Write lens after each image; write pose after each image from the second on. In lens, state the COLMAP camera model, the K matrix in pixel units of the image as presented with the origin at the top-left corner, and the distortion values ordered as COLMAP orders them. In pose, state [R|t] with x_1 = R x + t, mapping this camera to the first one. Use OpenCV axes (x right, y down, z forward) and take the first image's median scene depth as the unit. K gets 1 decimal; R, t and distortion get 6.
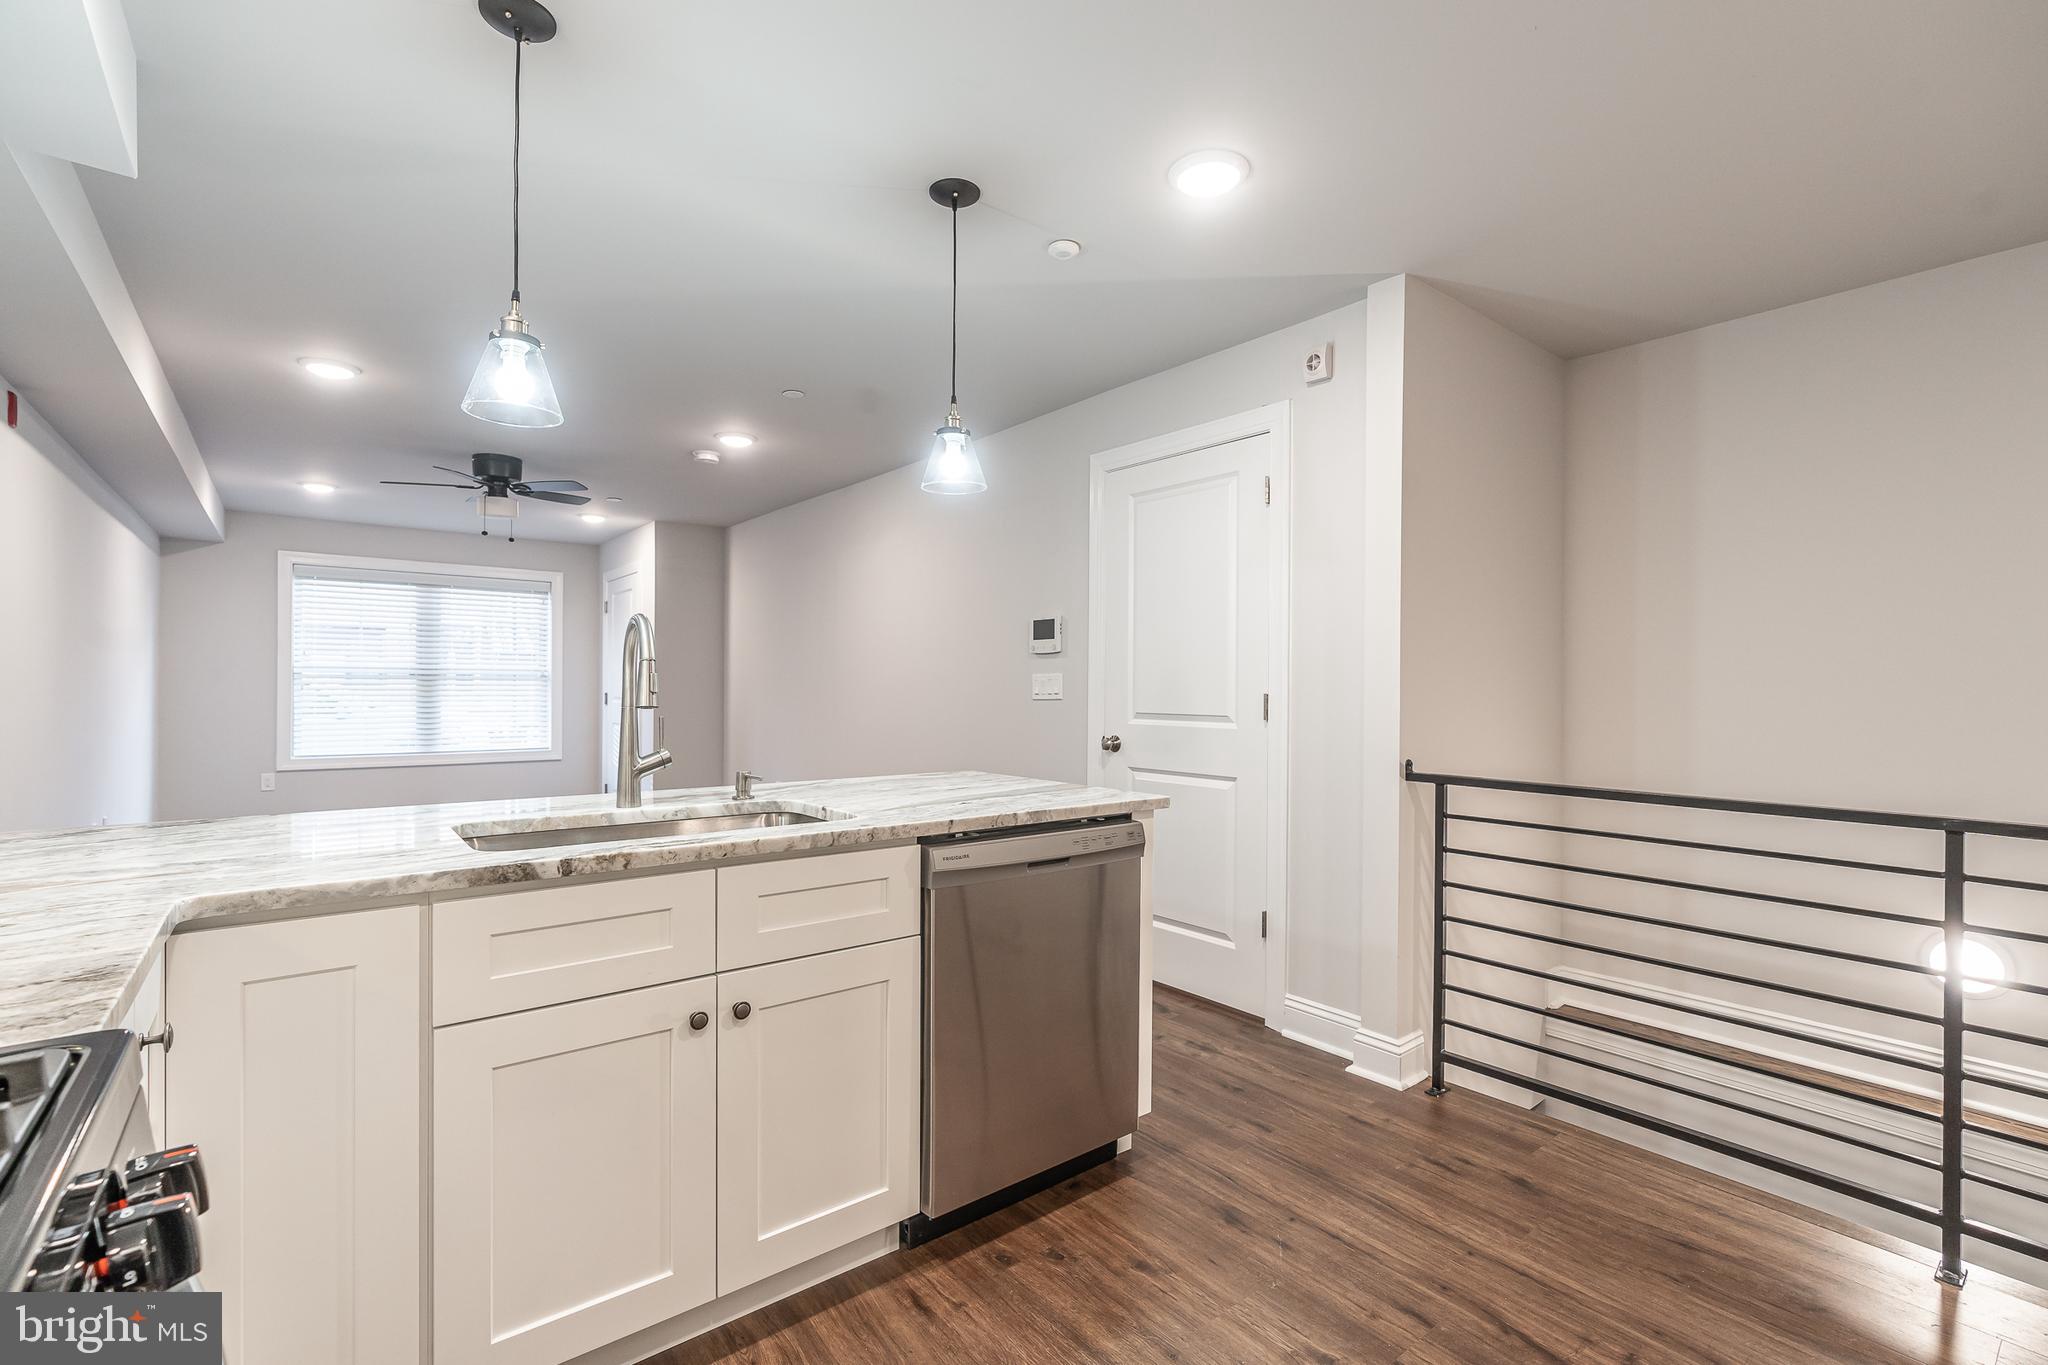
lens RADIAL K [[920.8, 0, 1023.8], [0, 920.8, 688.5], [0, 0, 1]] dist [-0.004921, 0.001633]
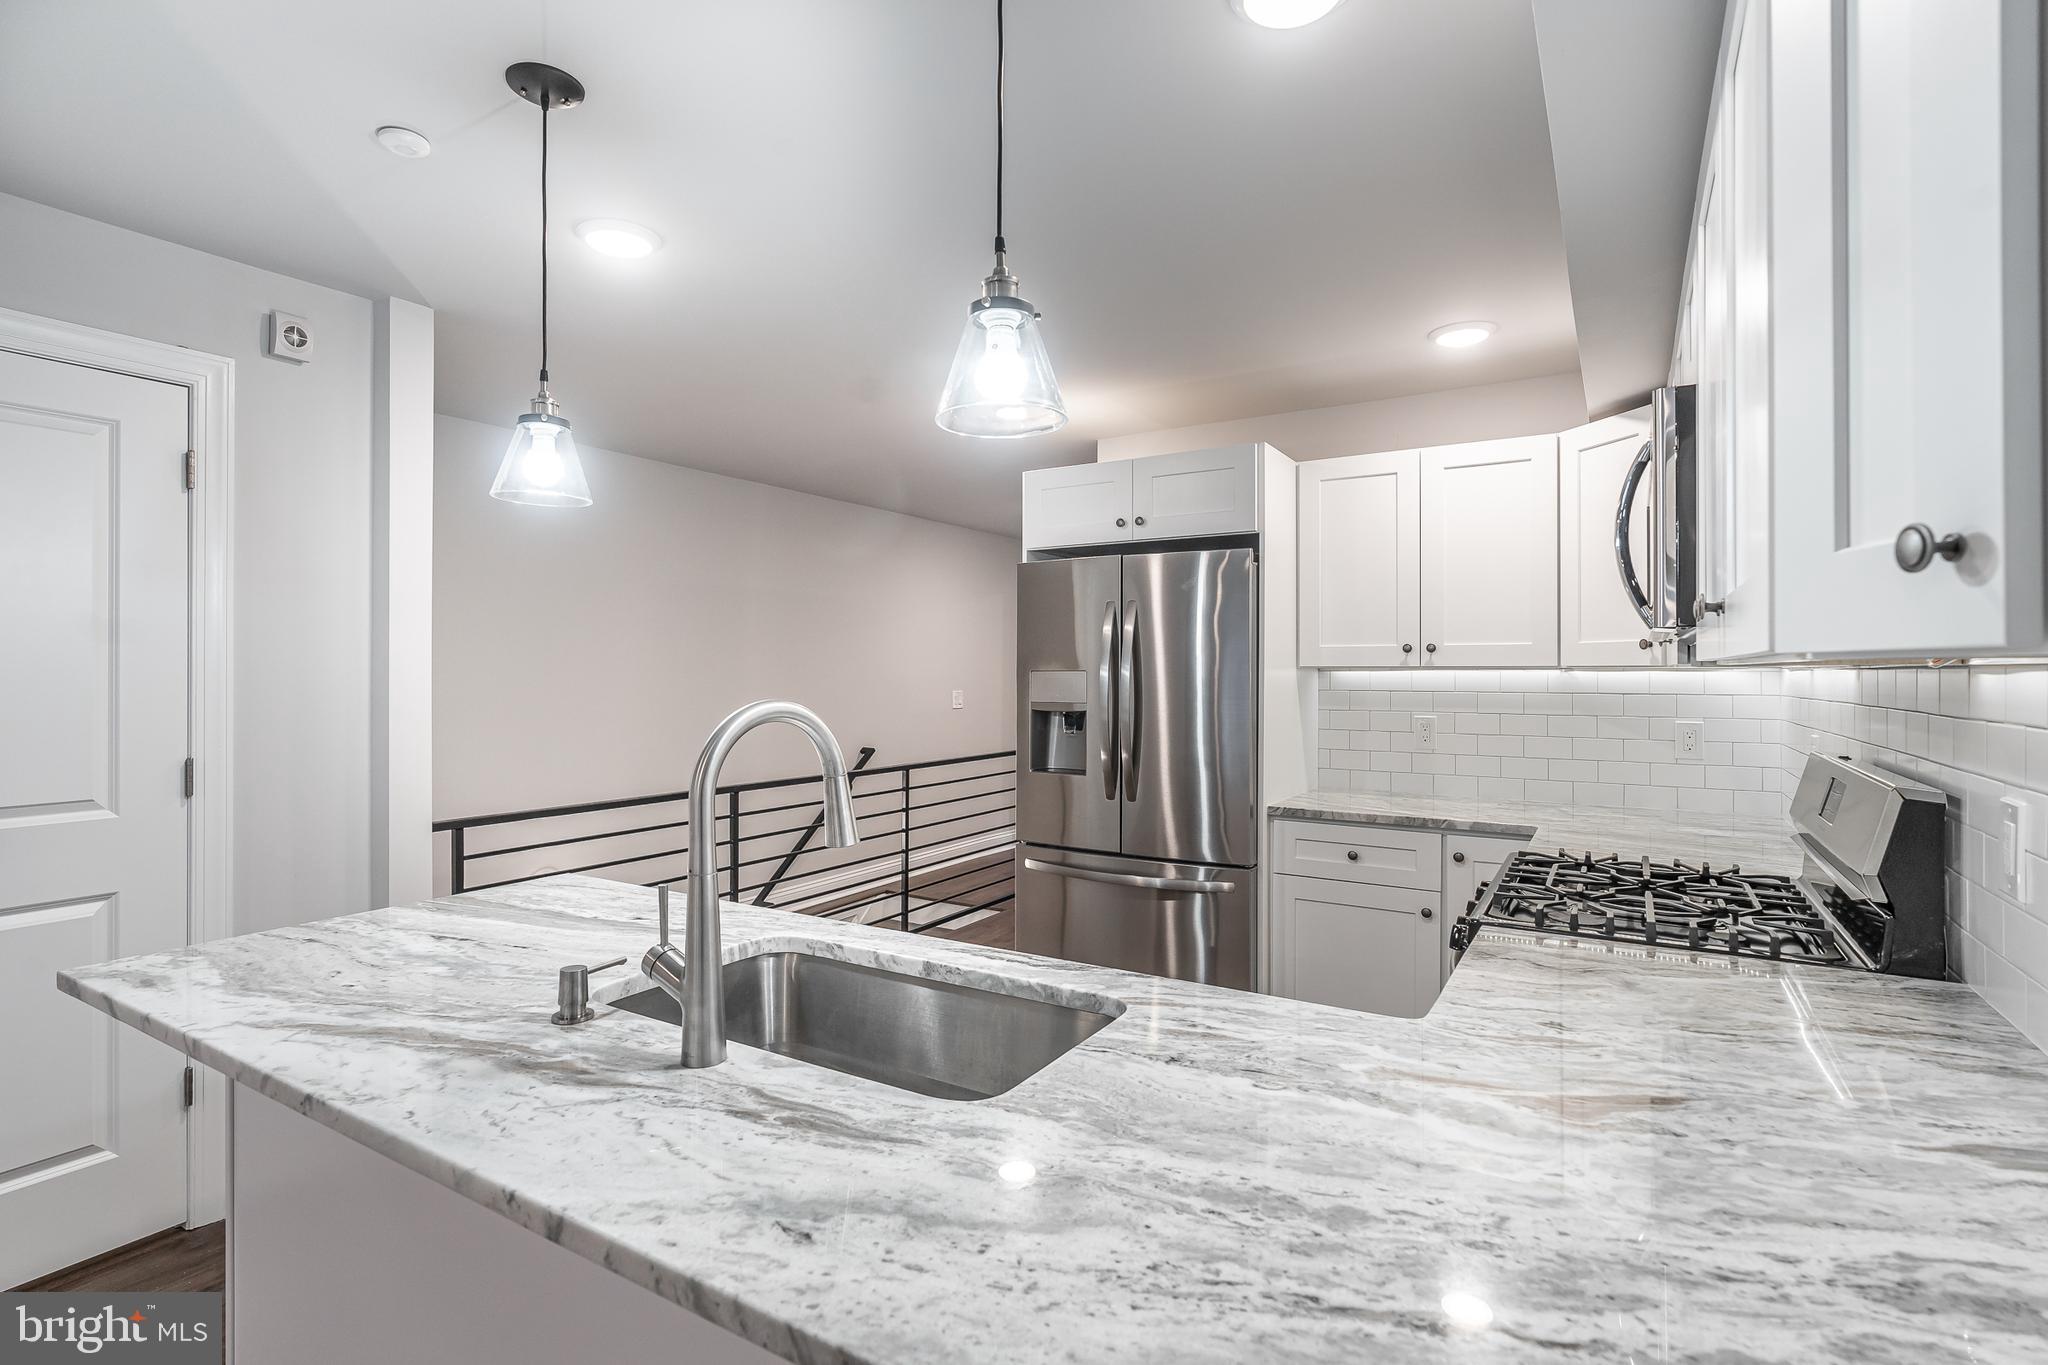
lens RADIAL K [[979.1, 0, 1018.0], [0, 979.1, 661.0], [0, 0, 1]] dist [-0.001438, -0.000025]
pose [[-0.330747, 0.006039, 0.943700, -0.912962], [0.003524, 0.999980, -0.005165, -0.087324], [-0.943713, 0.001617, -0.330762, 0.904267]]
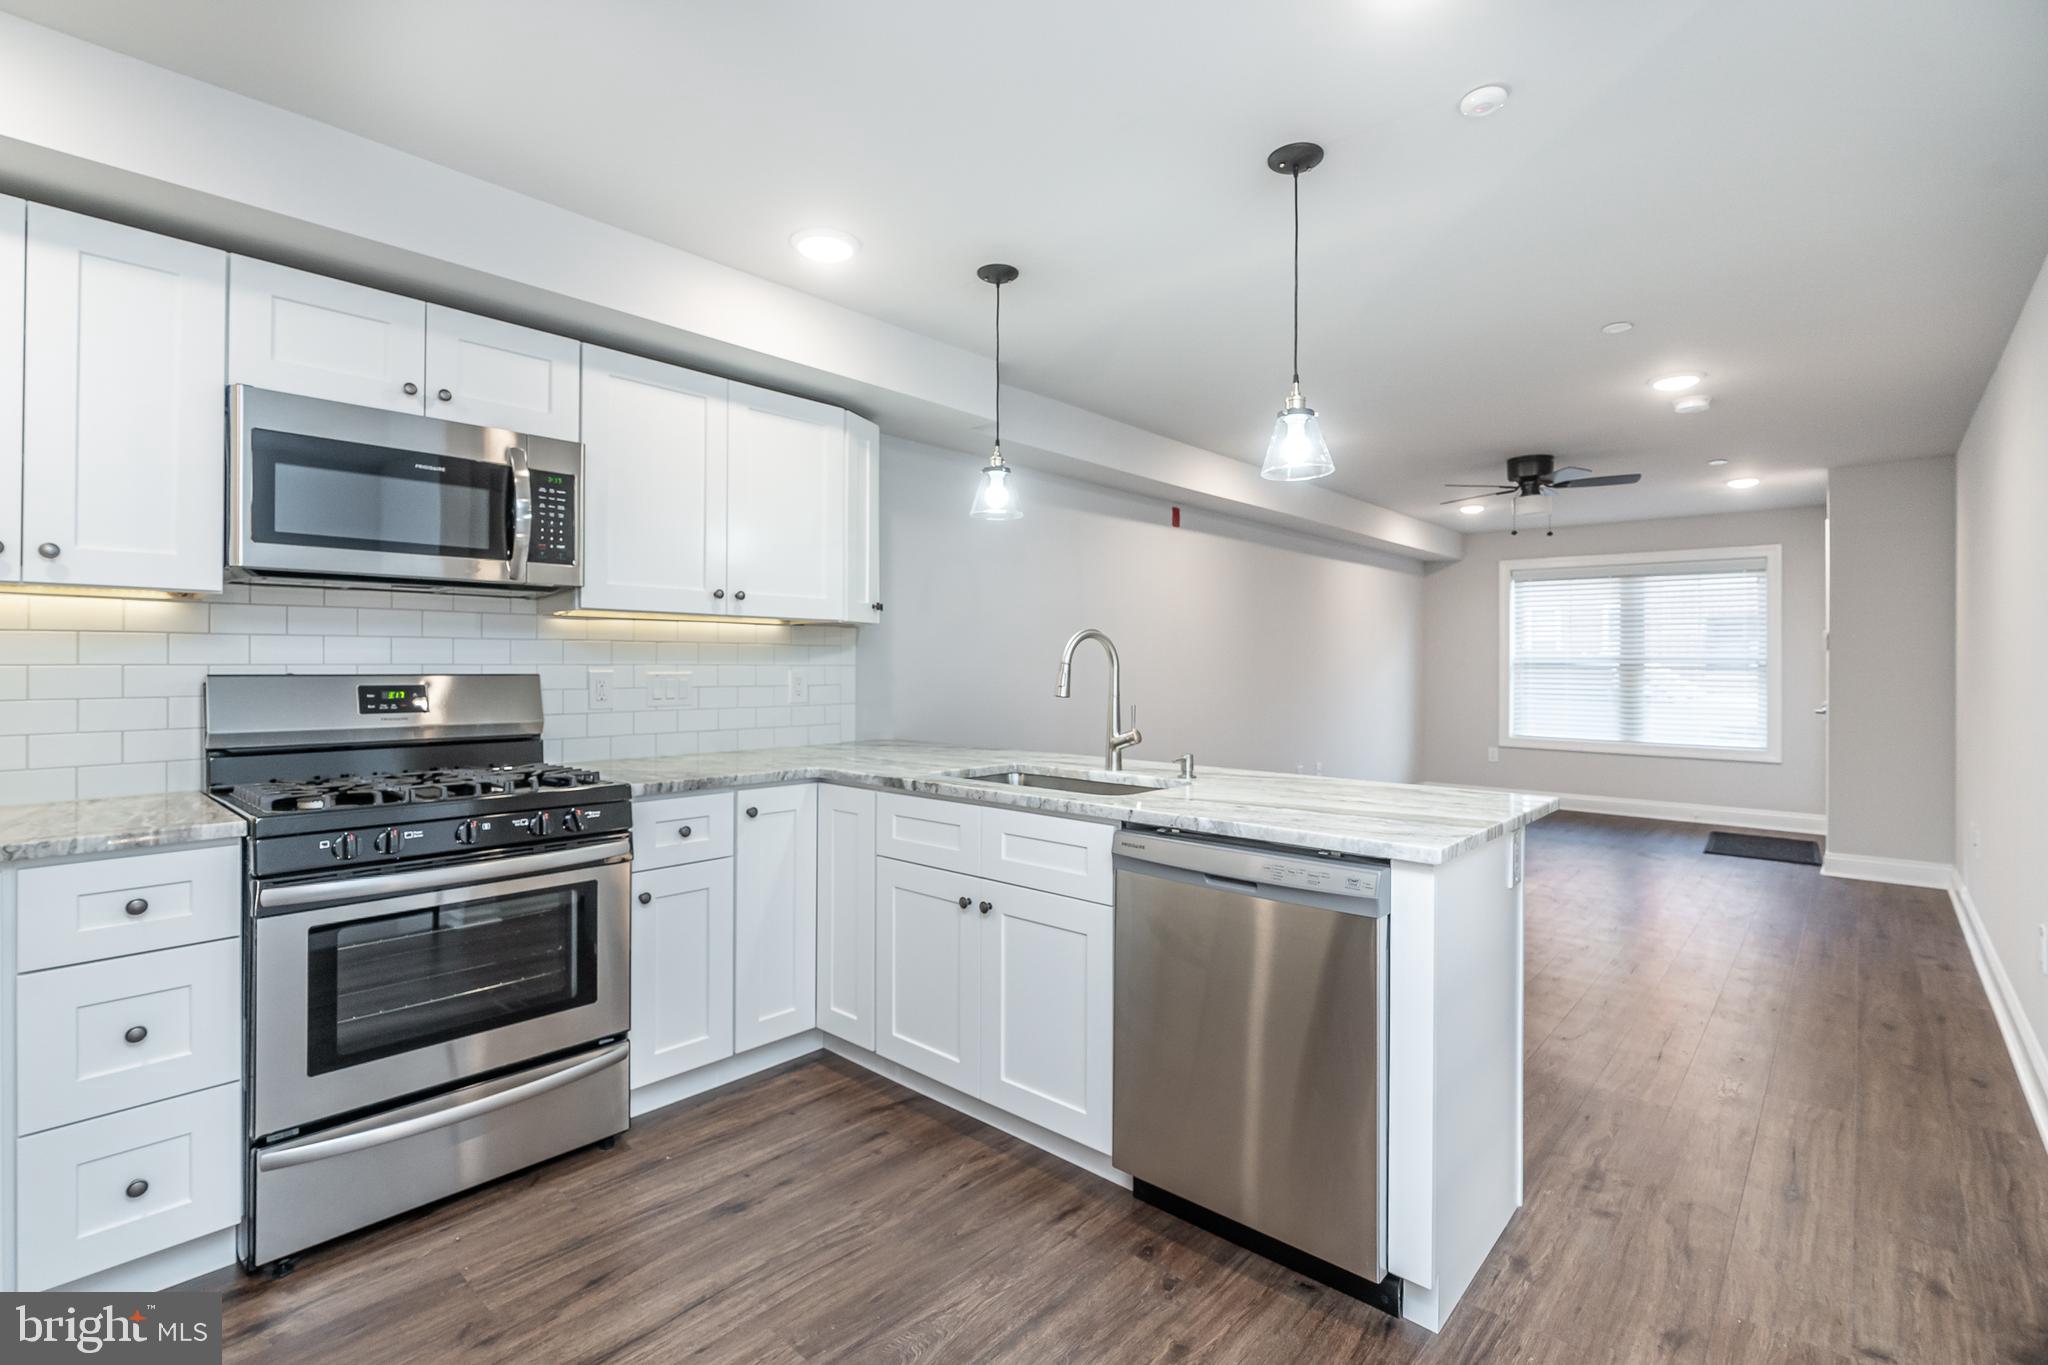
lens RADIAL K [[933.3, 0, 1028.4], [0, 933.3, 658.6], [0, 0, 1]] dist [-0.002960, 0.000316]
pose [[0.167401, -0.010045, -0.985838, 0.809886], [-0.006830, 0.999912, -0.011349, -0.016993], [0.985865, 0.008633, 0.167318, 0.575137]]
